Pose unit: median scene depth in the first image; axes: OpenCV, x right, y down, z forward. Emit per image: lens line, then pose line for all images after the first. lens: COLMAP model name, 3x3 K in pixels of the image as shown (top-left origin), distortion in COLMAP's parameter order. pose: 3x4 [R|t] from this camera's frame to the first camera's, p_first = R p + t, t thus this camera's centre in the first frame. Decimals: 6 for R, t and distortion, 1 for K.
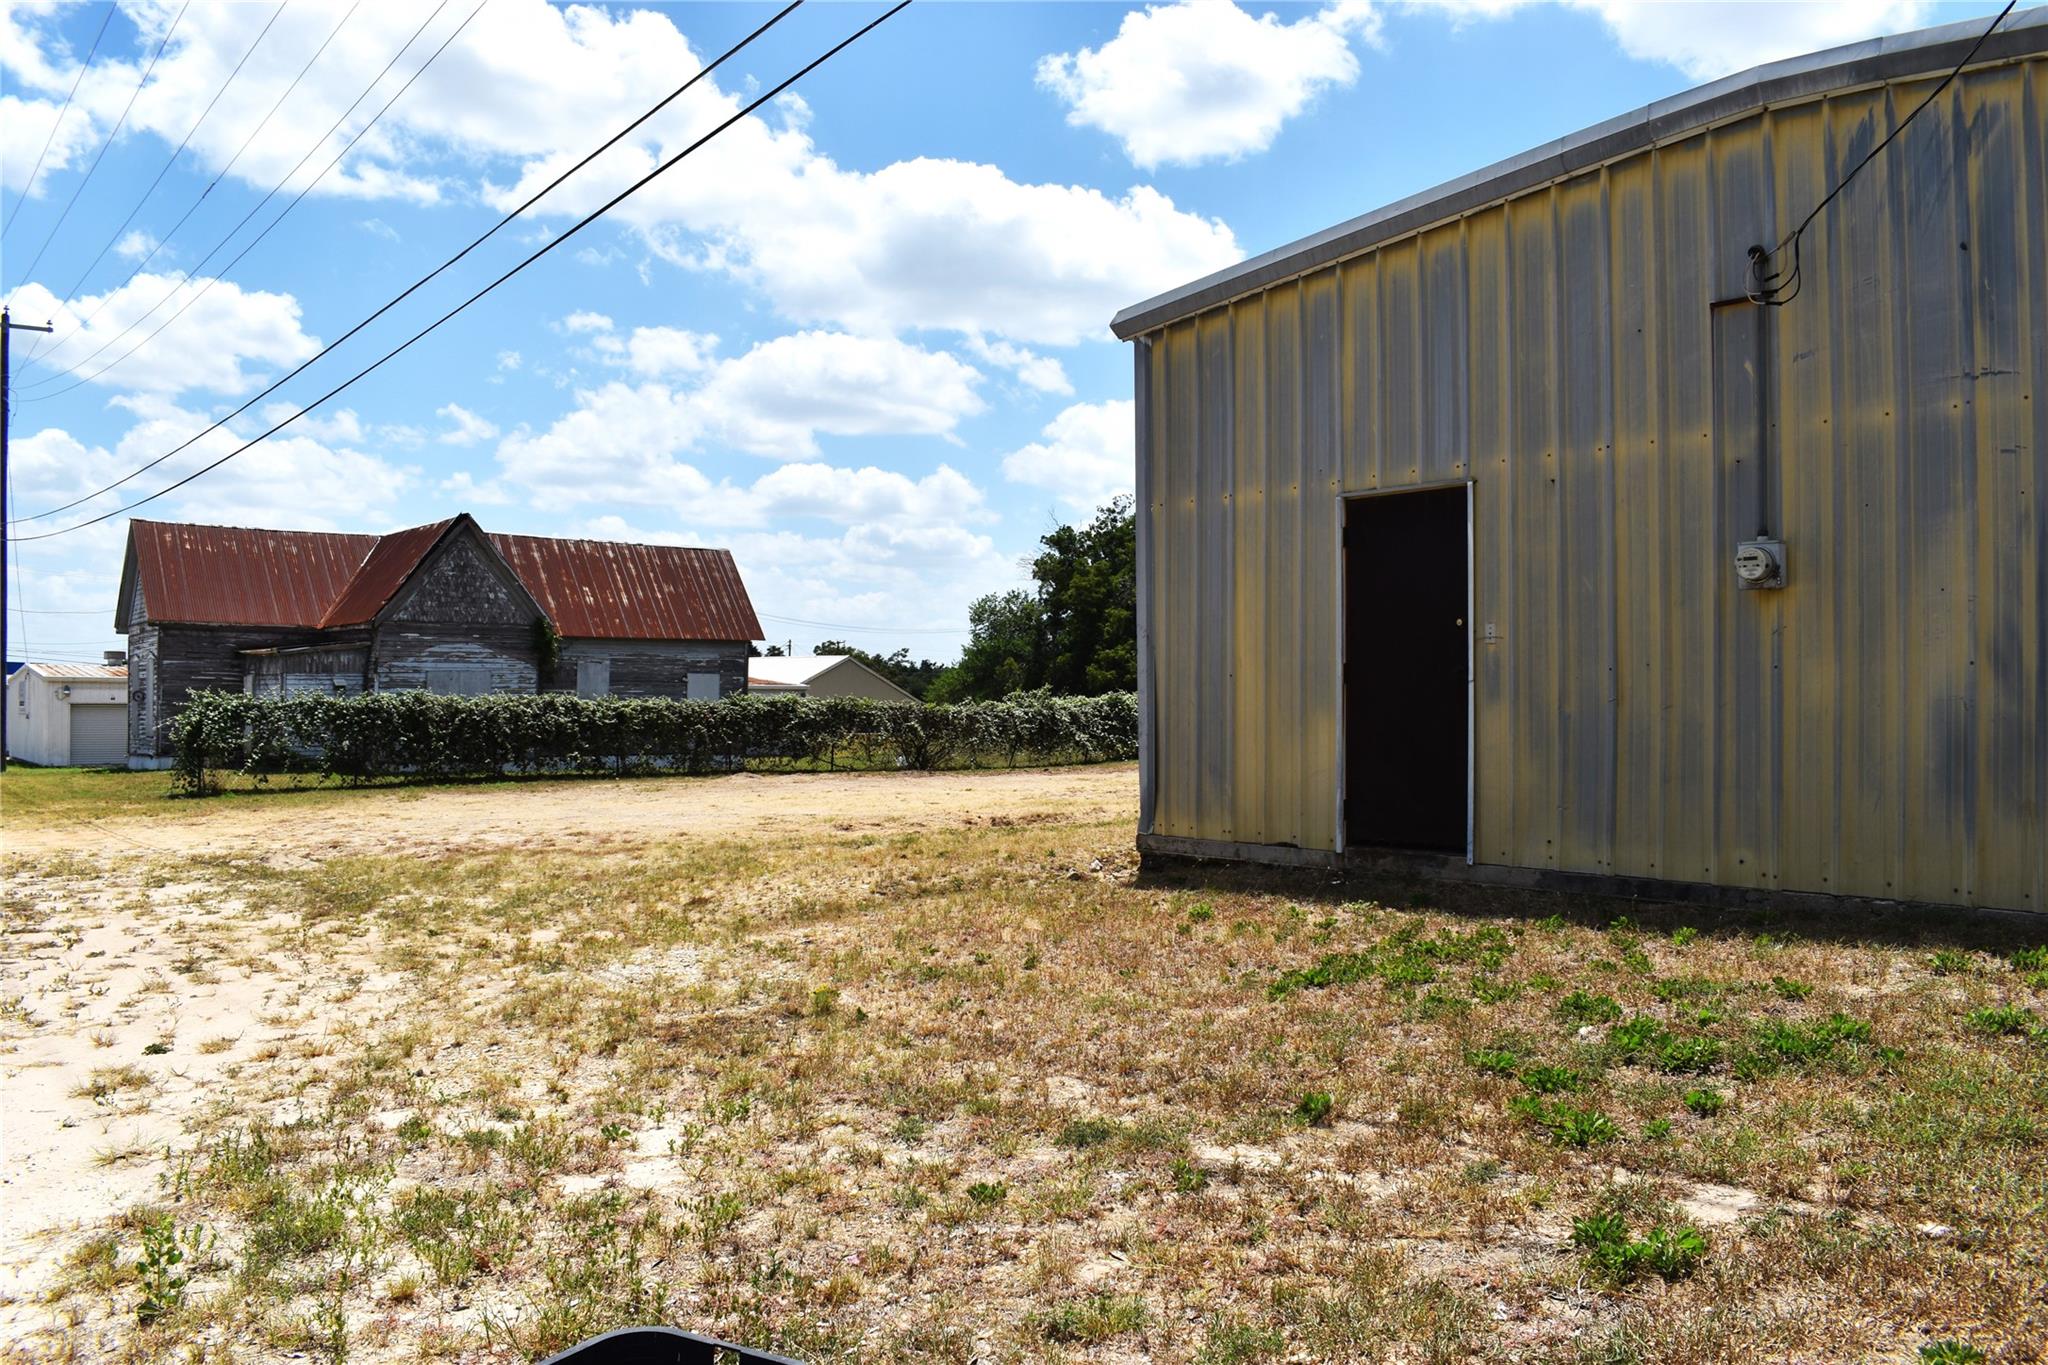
lens RADIAL K [[1593.3, 0, 1024.1], [0, 1593.3, 685.4], [0, 0, 1]] dist [-0.100064, 0.015671]
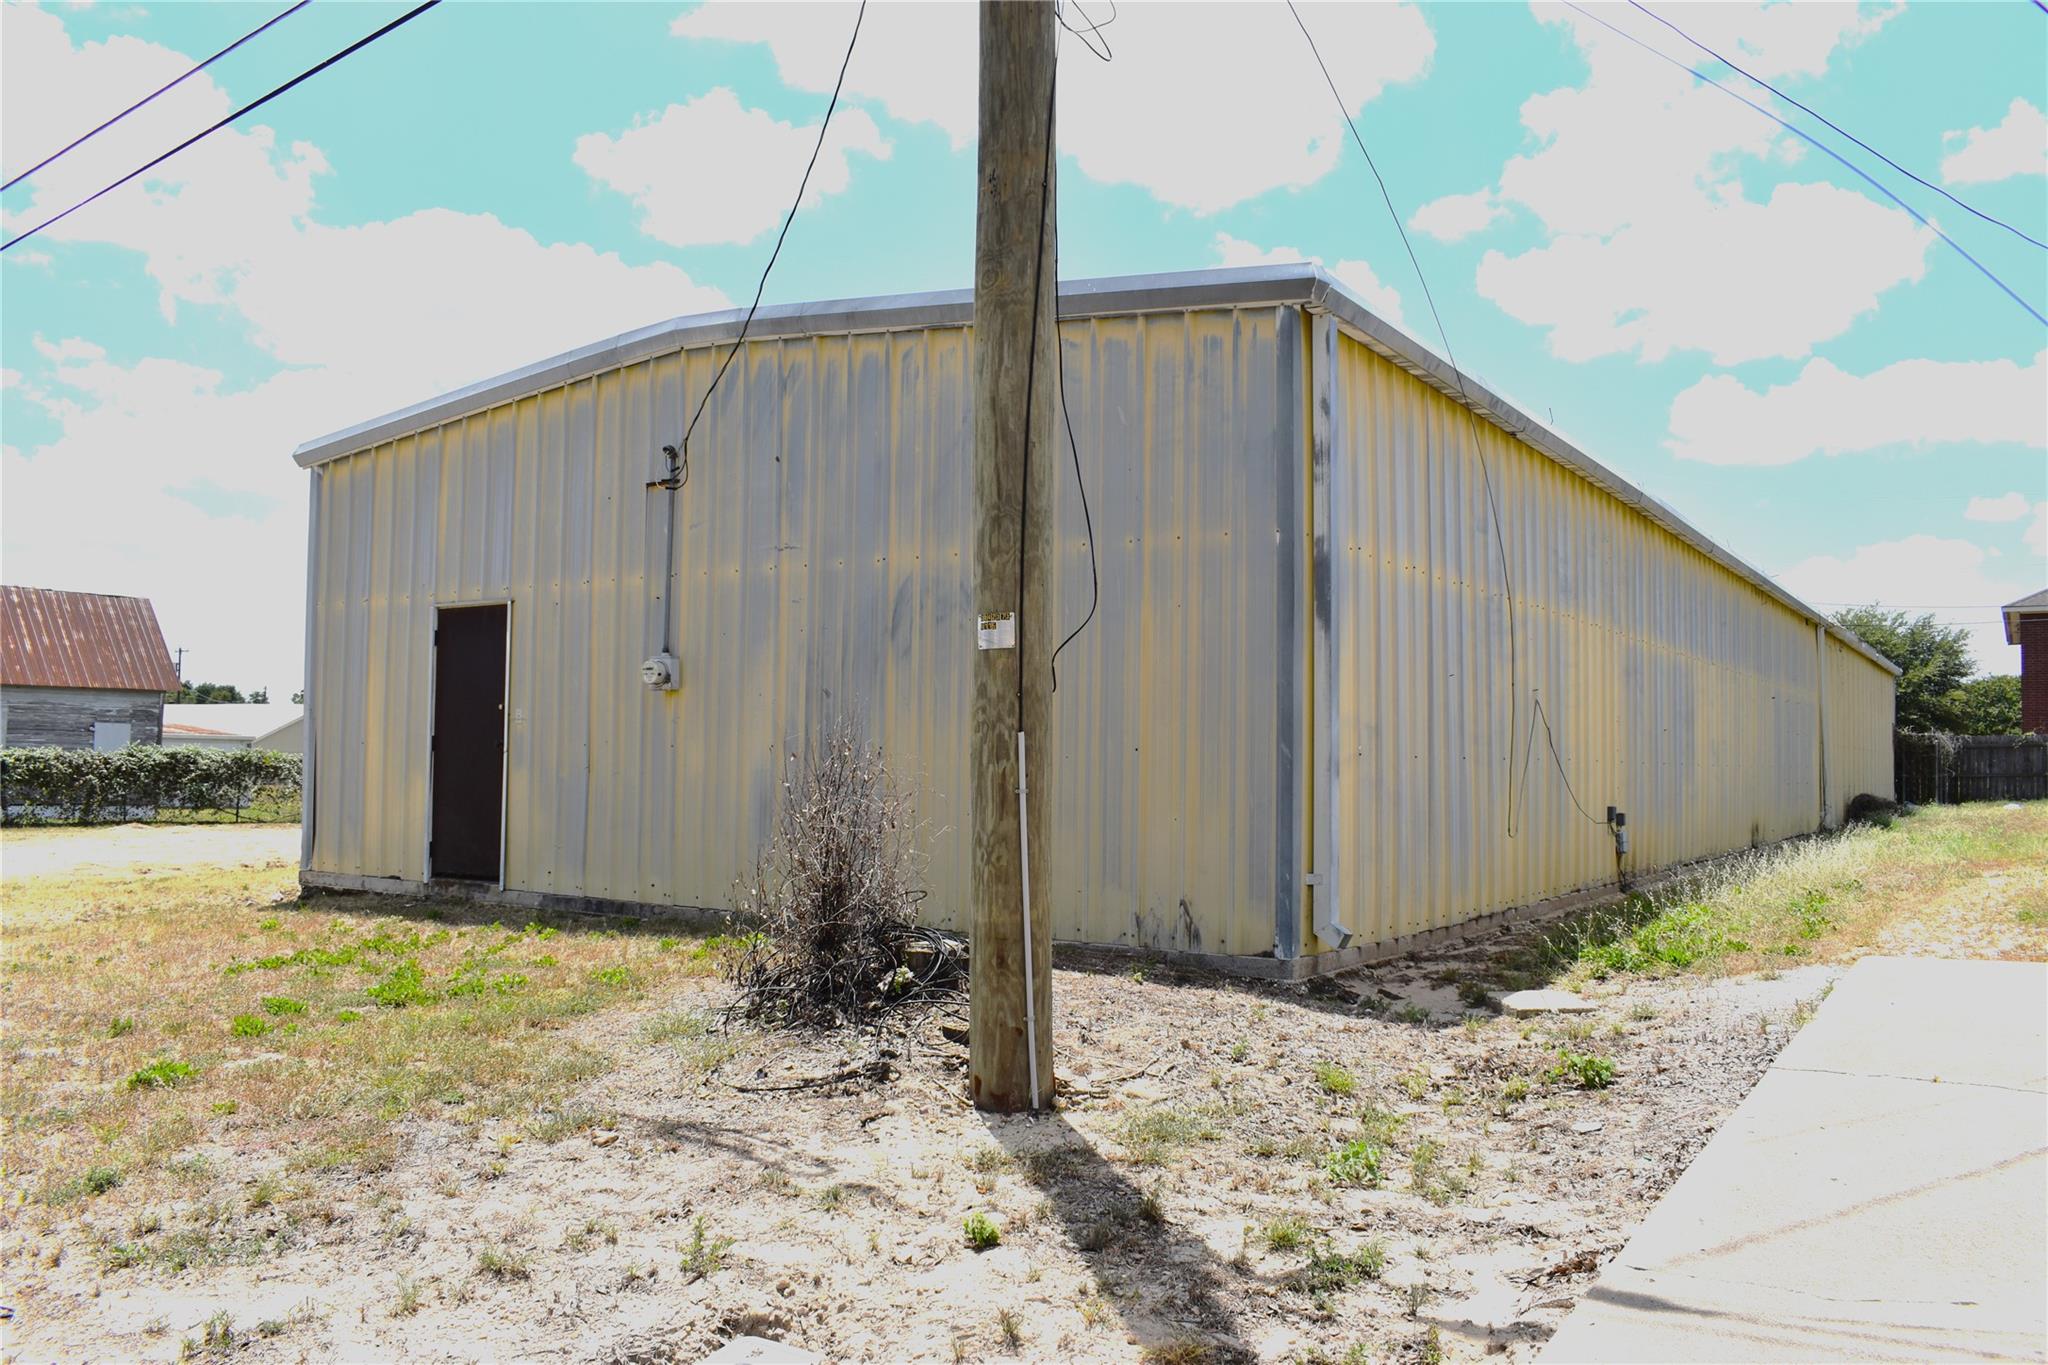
lens RADIAL K [[1593.3, 0, 1024.1], [0, 1593.3, 685.4], [0, 0, 1]] dist [-0.100064, 0.015671]
pose [[0.957501, 0.023650, 0.287457, 0.270612], [-0.013547, 0.999220, -0.037083, -0.012786], [-0.288110, 0.031613, 0.957075, -0.332604]]
